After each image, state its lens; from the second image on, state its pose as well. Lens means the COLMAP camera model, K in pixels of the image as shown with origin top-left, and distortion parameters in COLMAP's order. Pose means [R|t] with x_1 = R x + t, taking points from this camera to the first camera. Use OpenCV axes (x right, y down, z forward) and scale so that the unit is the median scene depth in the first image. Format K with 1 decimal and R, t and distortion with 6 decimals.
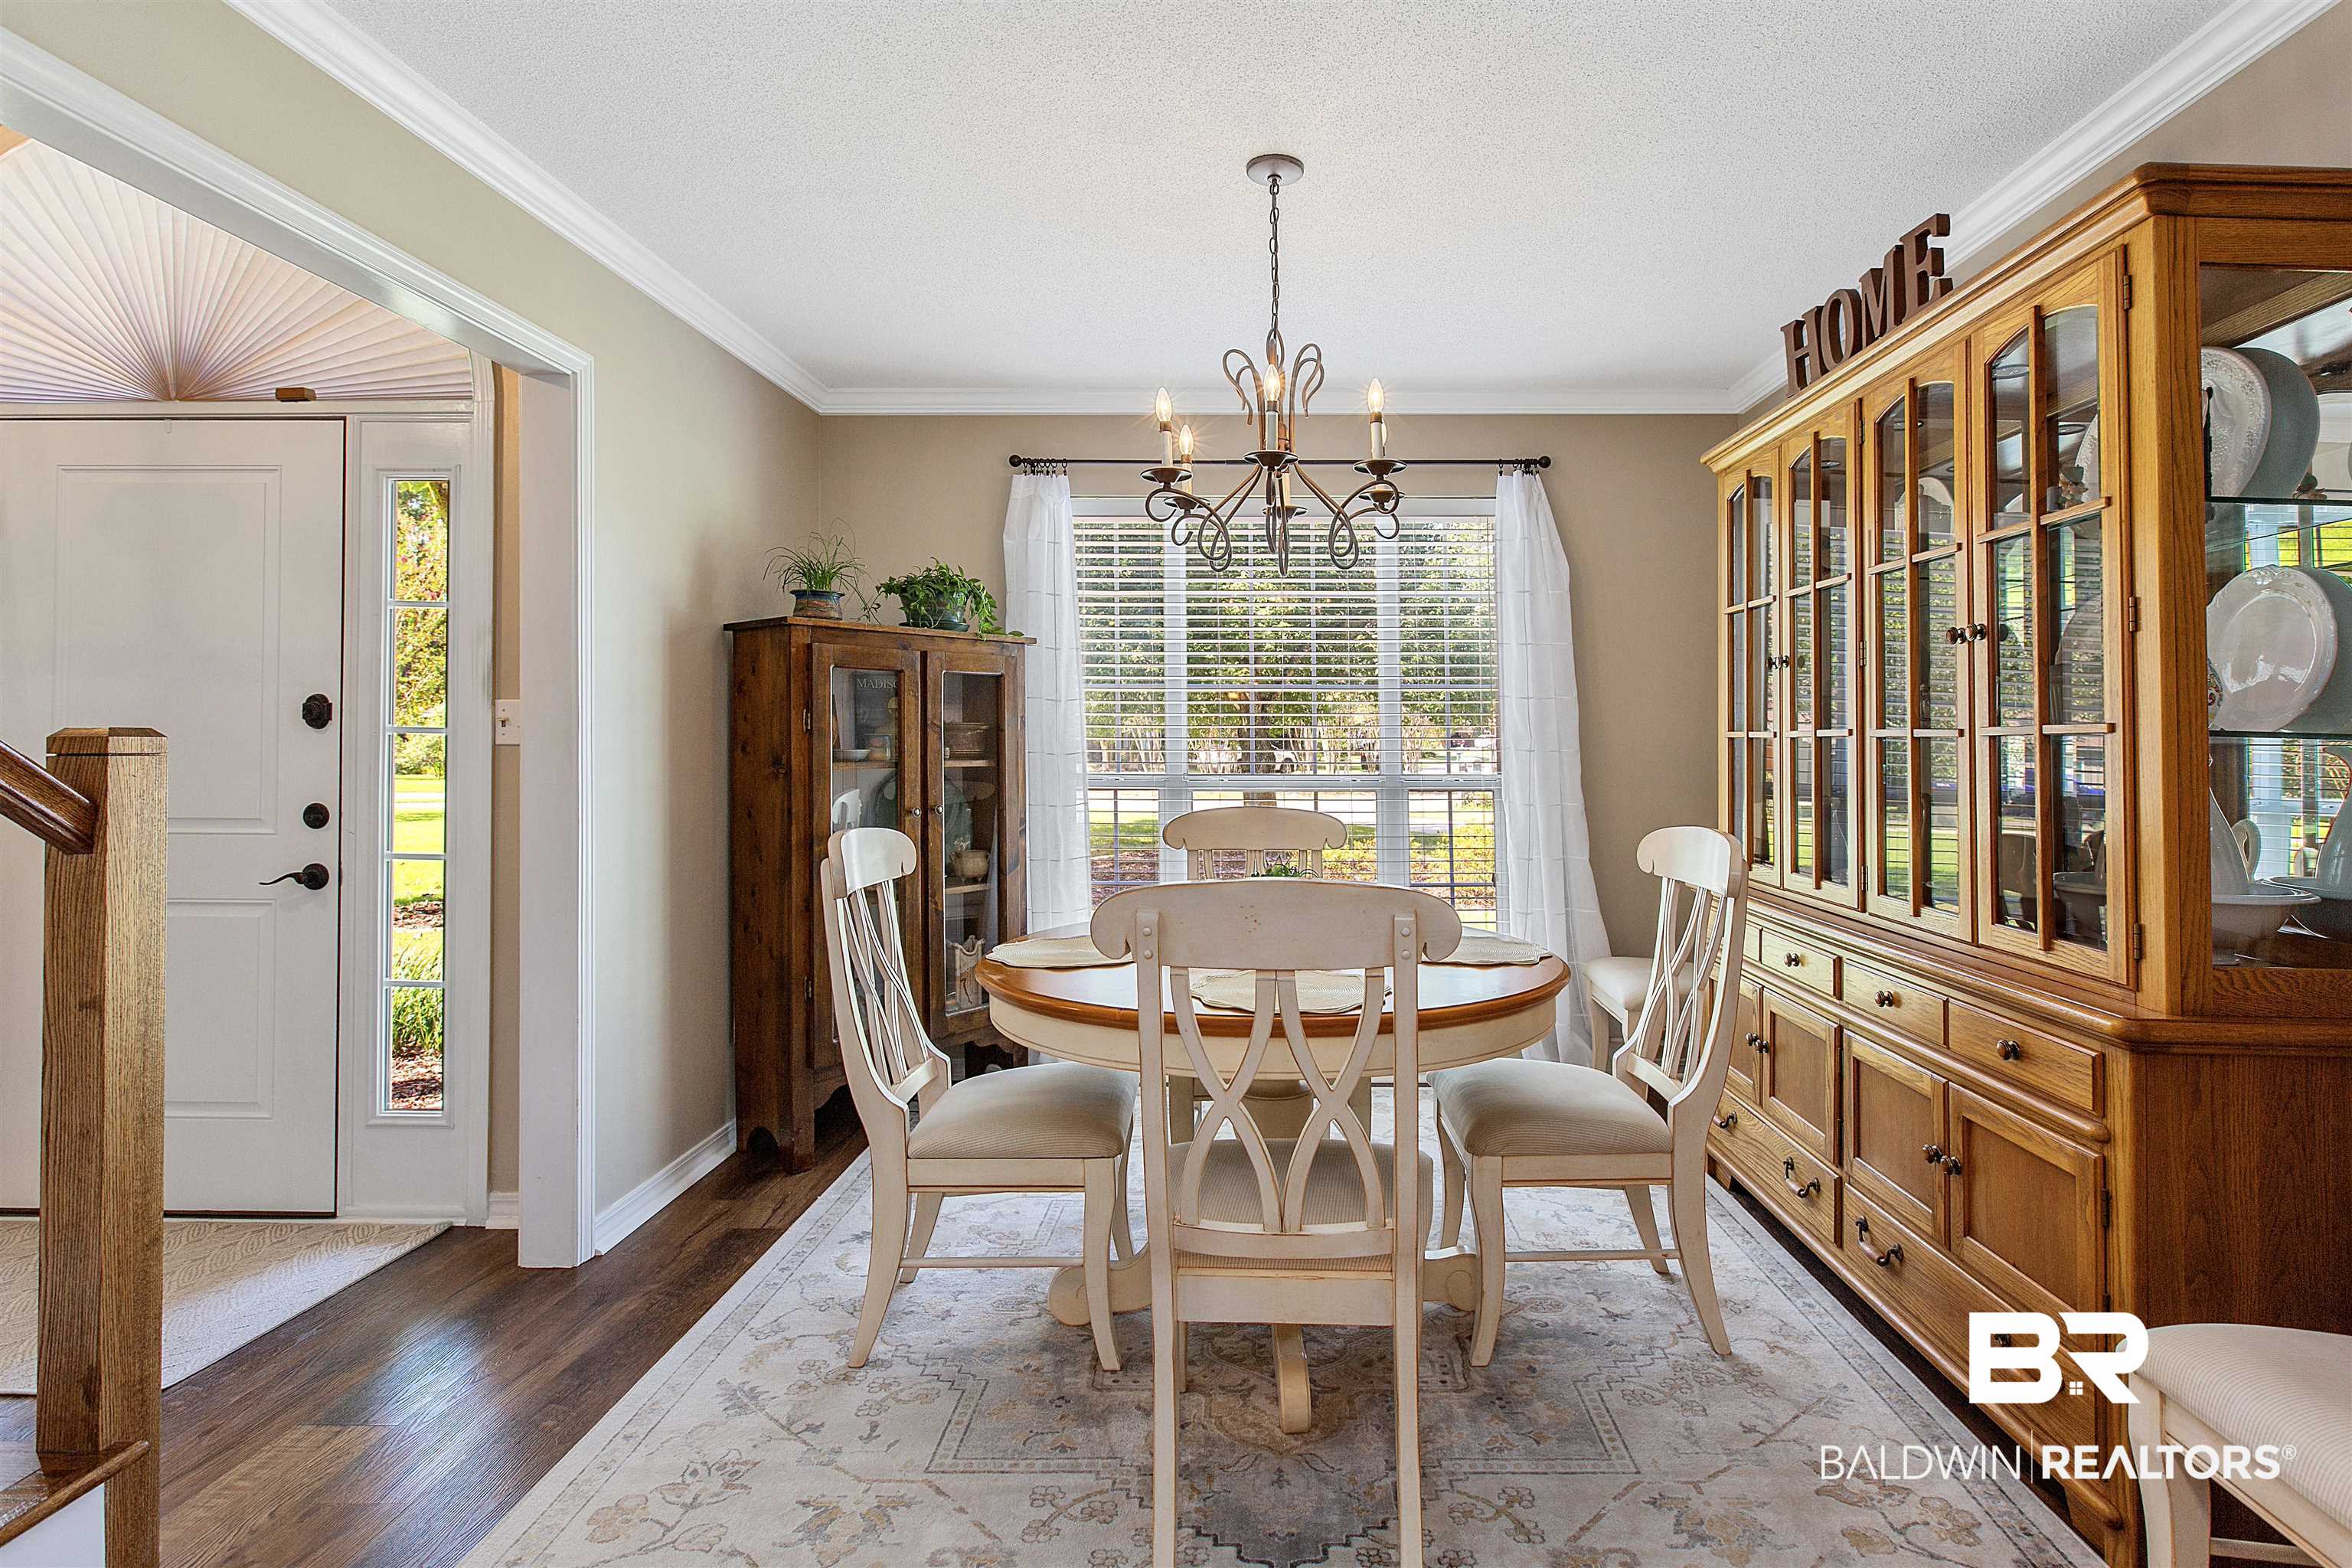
lens RADIAL K [[1145.3, 0, 1245.4], [0, 1145.3, 730.5], [0, 0, 1]] dist [0.001172, 0.000243]
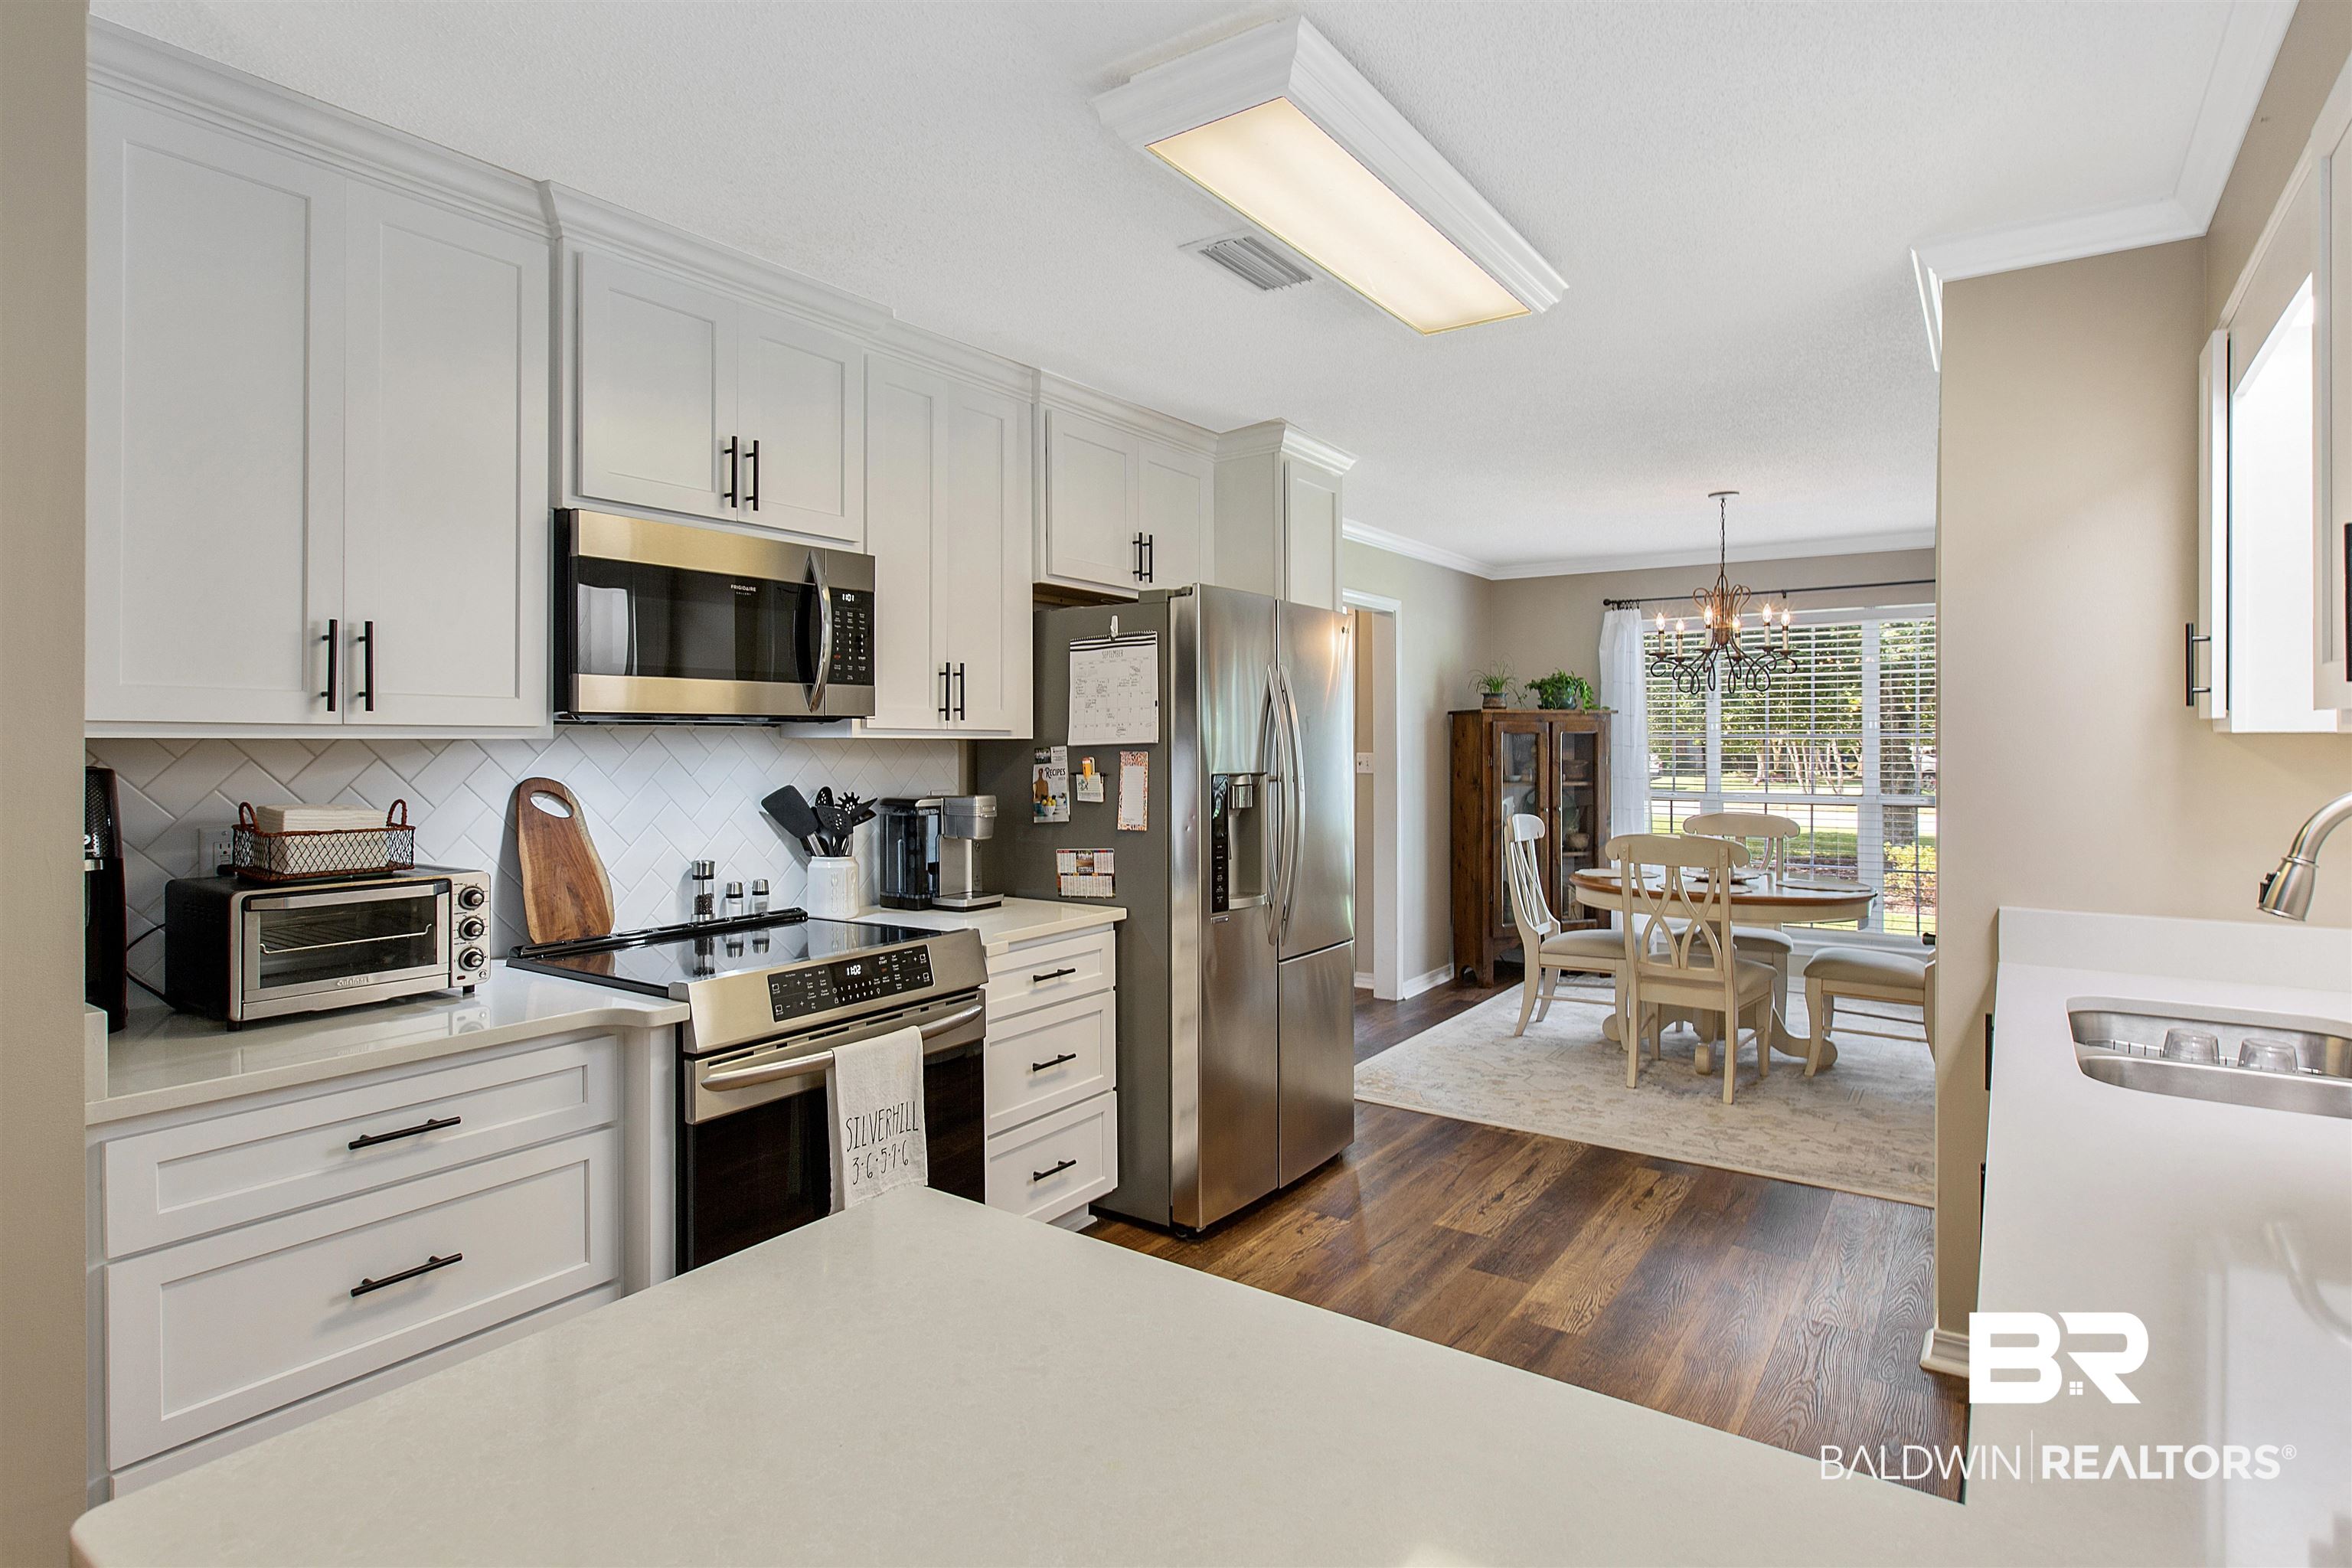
lens RADIAL K [[1209.3, 0, 1171.8], [0, 1209.3, 762.5], [0, 0, 1]] dist [-0.005228, 0.000661]
pose [[0.831707, 0.008172, -0.555155, 0.306361], [0.004675, 0.999753, 0.021720, -0.053019], [0.555196, -0.020660, 0.831463, -1.002391]]
